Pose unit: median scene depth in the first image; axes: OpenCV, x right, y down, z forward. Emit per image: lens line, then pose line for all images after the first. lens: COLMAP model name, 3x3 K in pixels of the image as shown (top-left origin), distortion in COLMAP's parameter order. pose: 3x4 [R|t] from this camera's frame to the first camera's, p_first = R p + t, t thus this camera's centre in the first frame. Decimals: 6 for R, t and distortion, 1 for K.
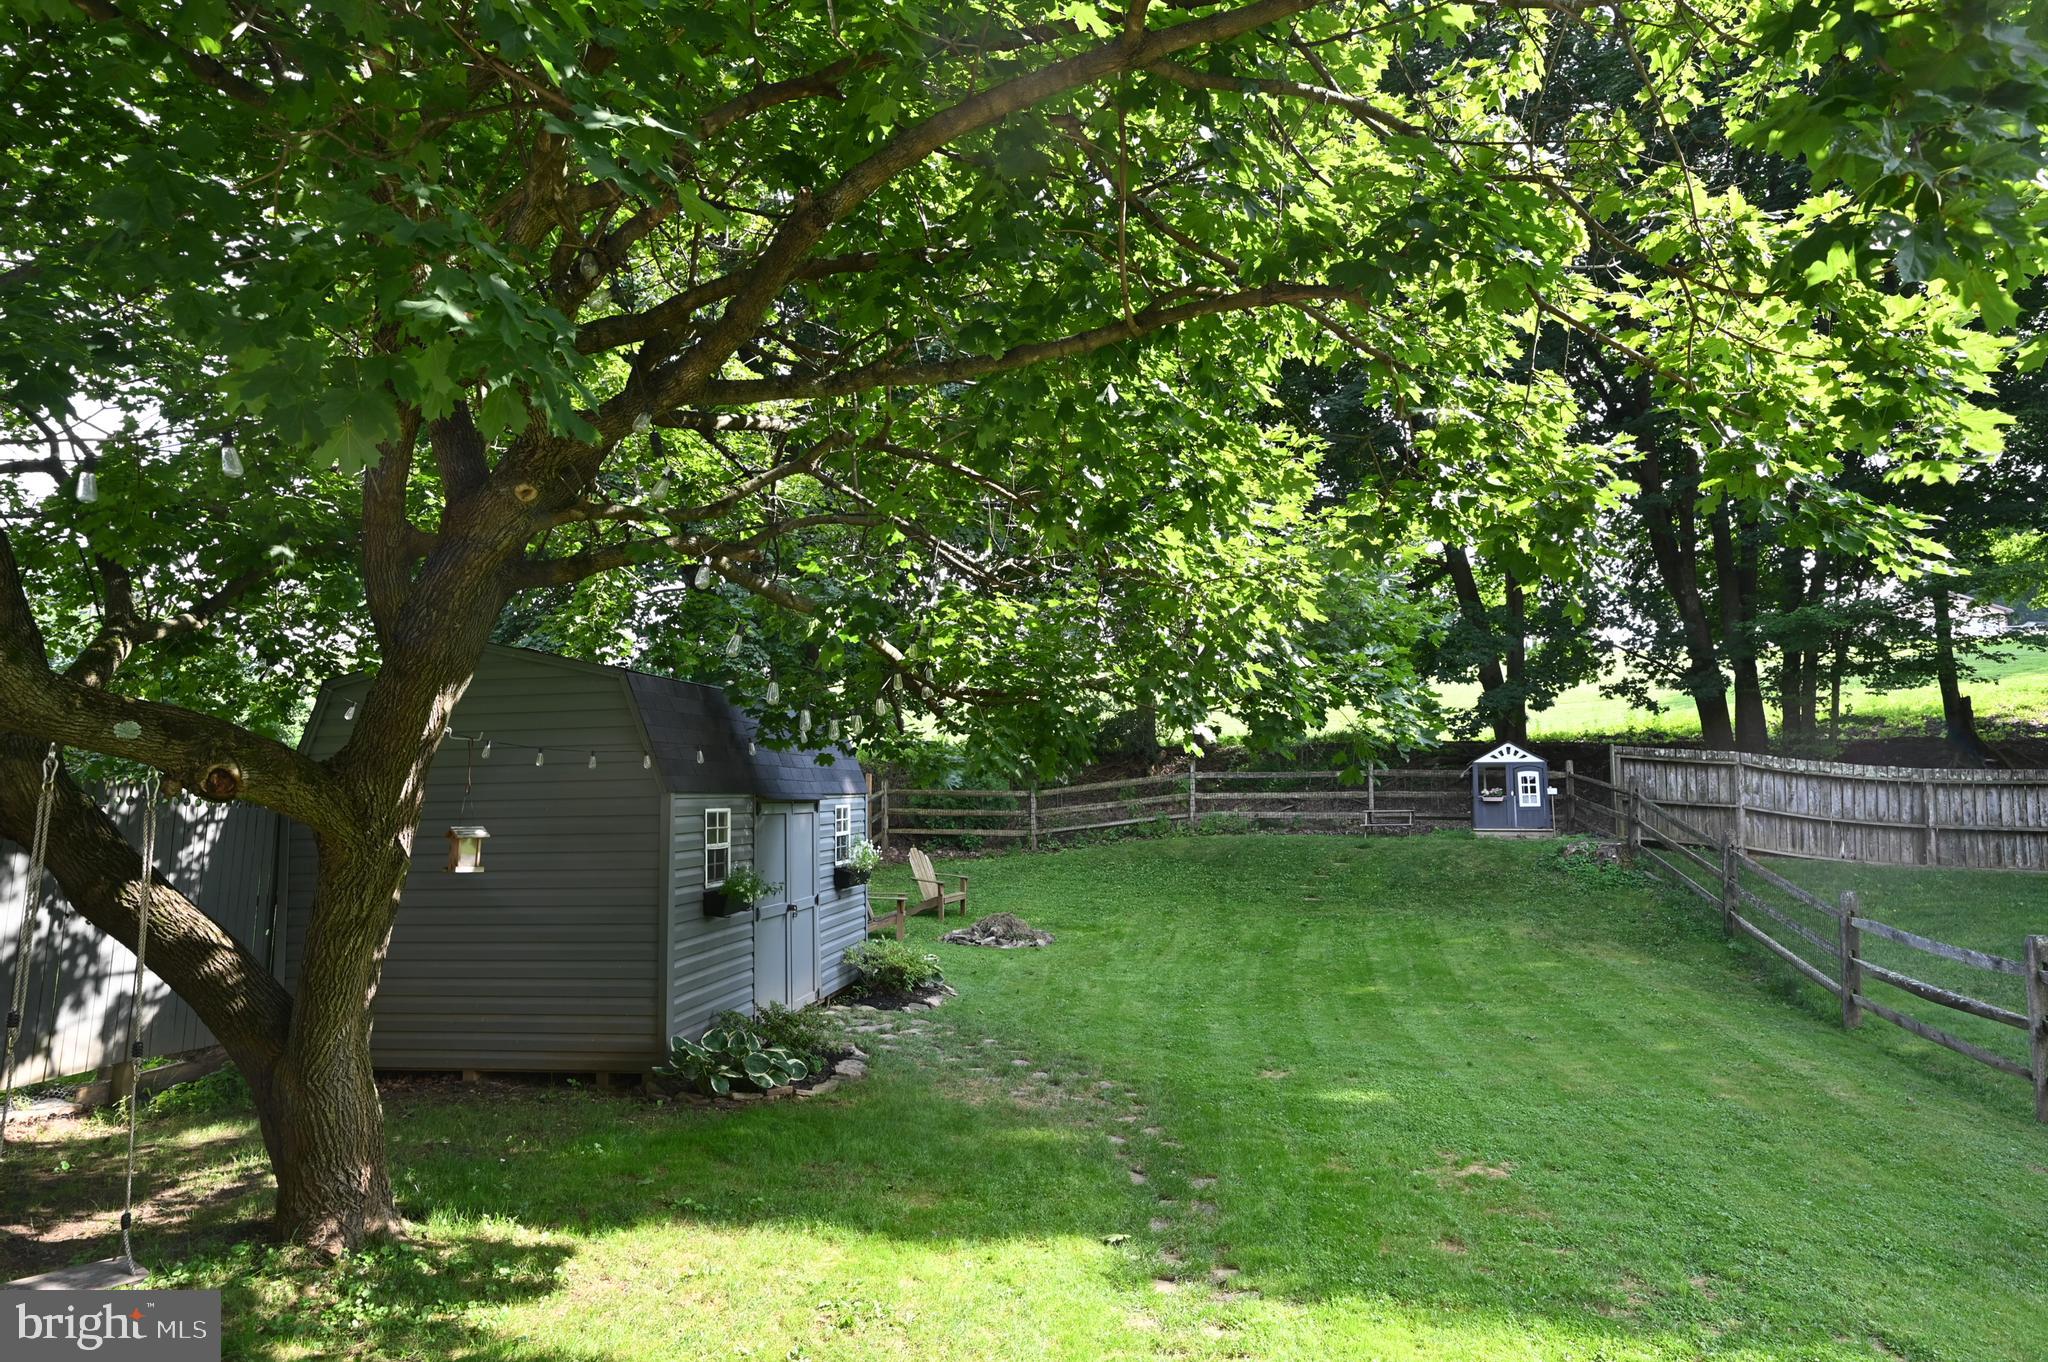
lens RADIAL K [[1215.9, 0, 1016.7], [0, 1215.9, 679.0], [0, 0, 1]] dist [-0.002266, -0.001298]
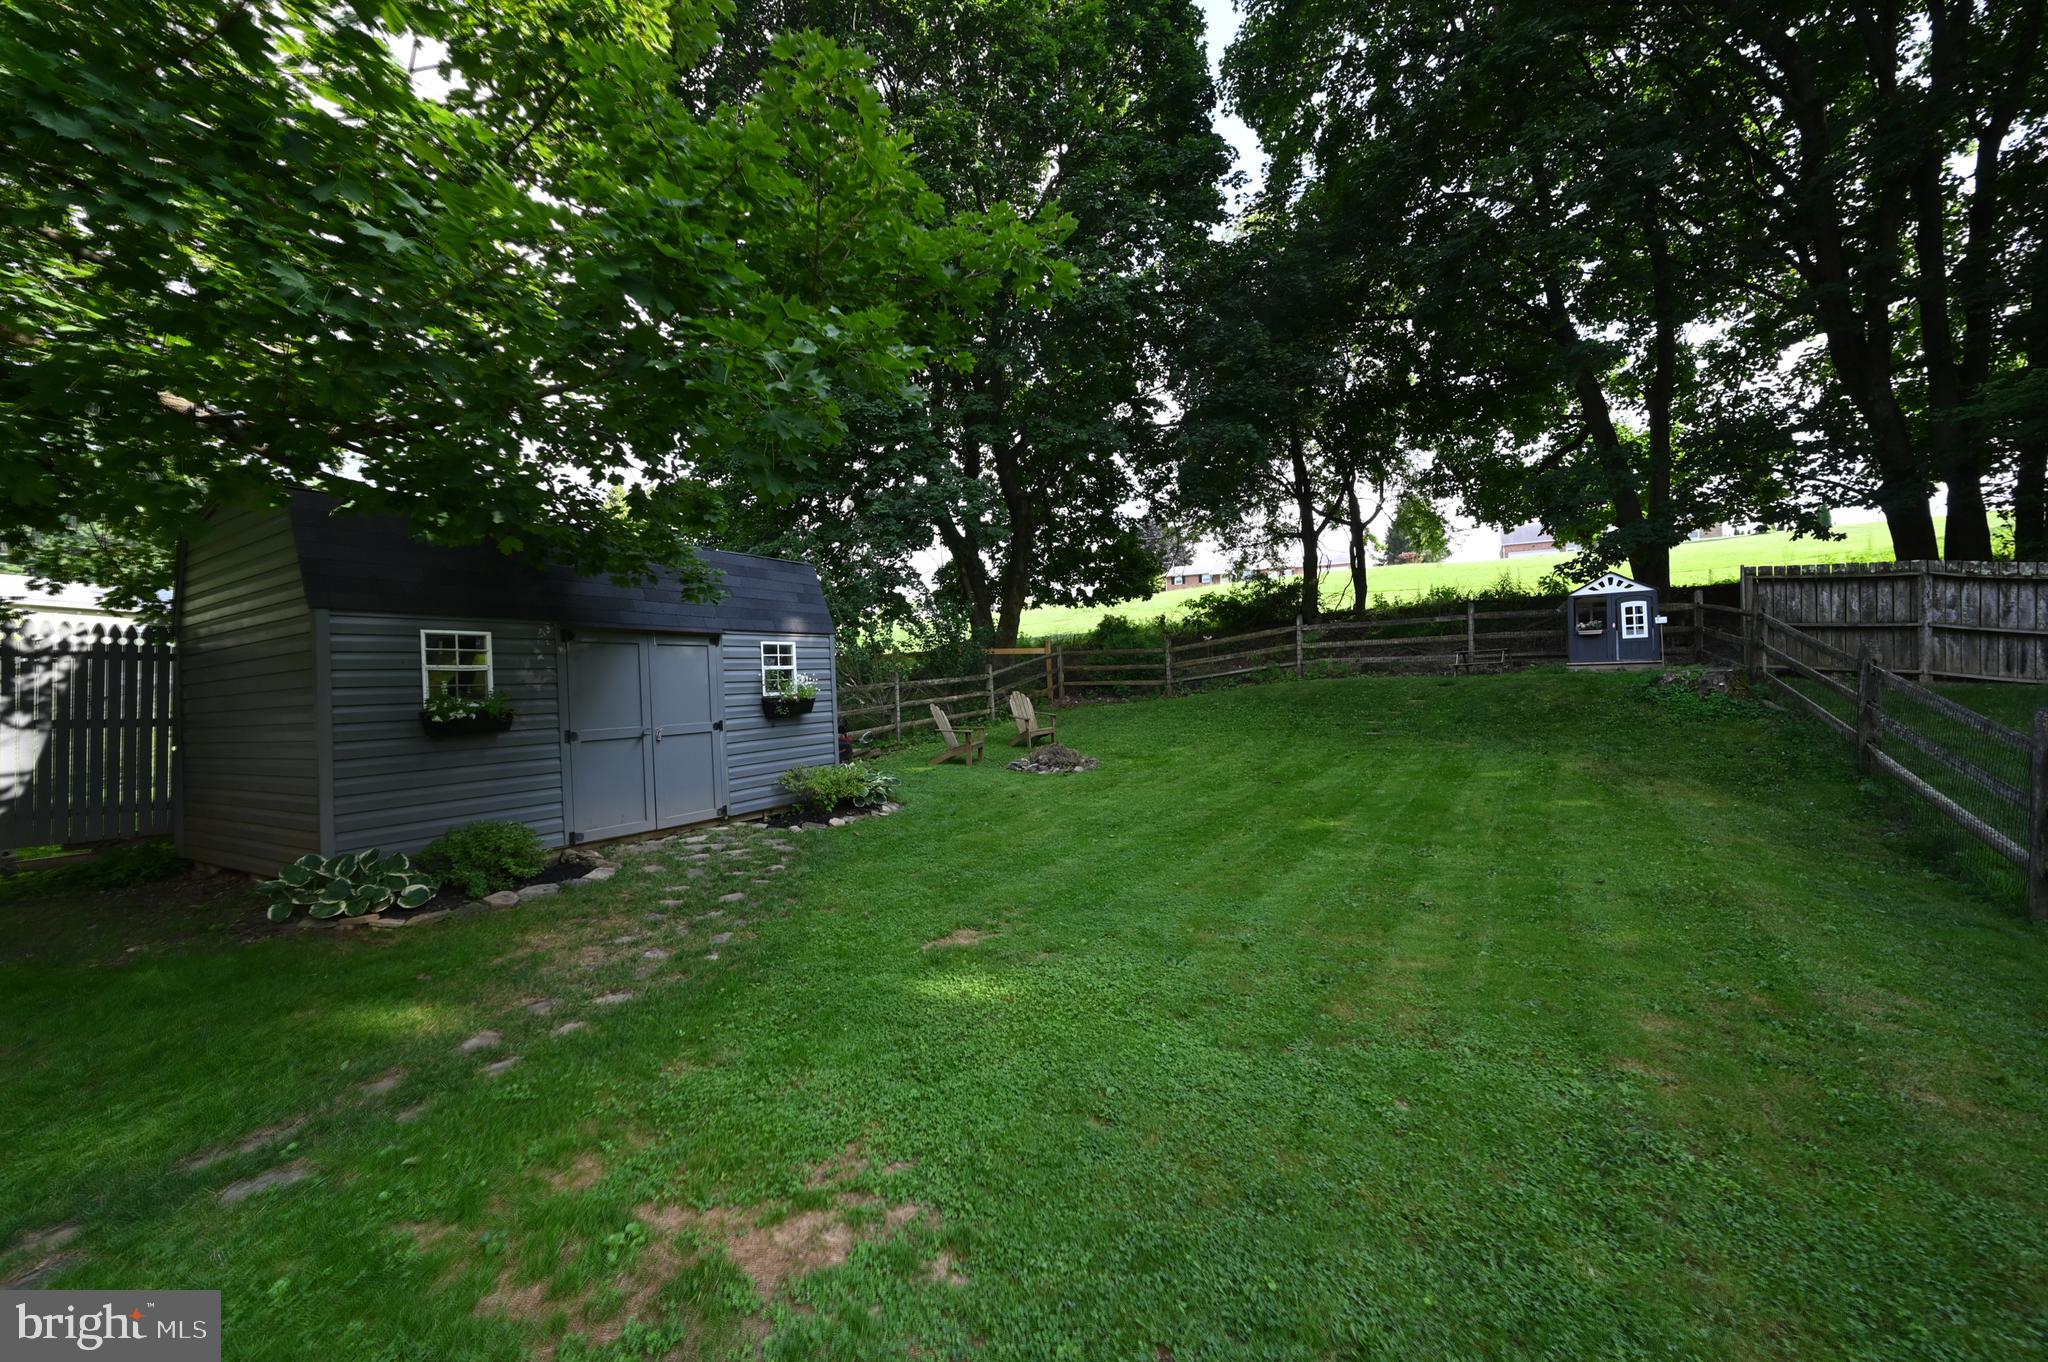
lens RADIAL K [[807.0, 0, 989.7], [0, 807.0, 678.4], [0, 0, 1]] dist [-0.000093, -0.000161]
pose [[0.933518, -0.022628, -0.357815, 0.186568], [0.059376, 0.993982, 0.092050, 0.051058], [0.353579, -0.107176, 0.929244, 0.243636]]
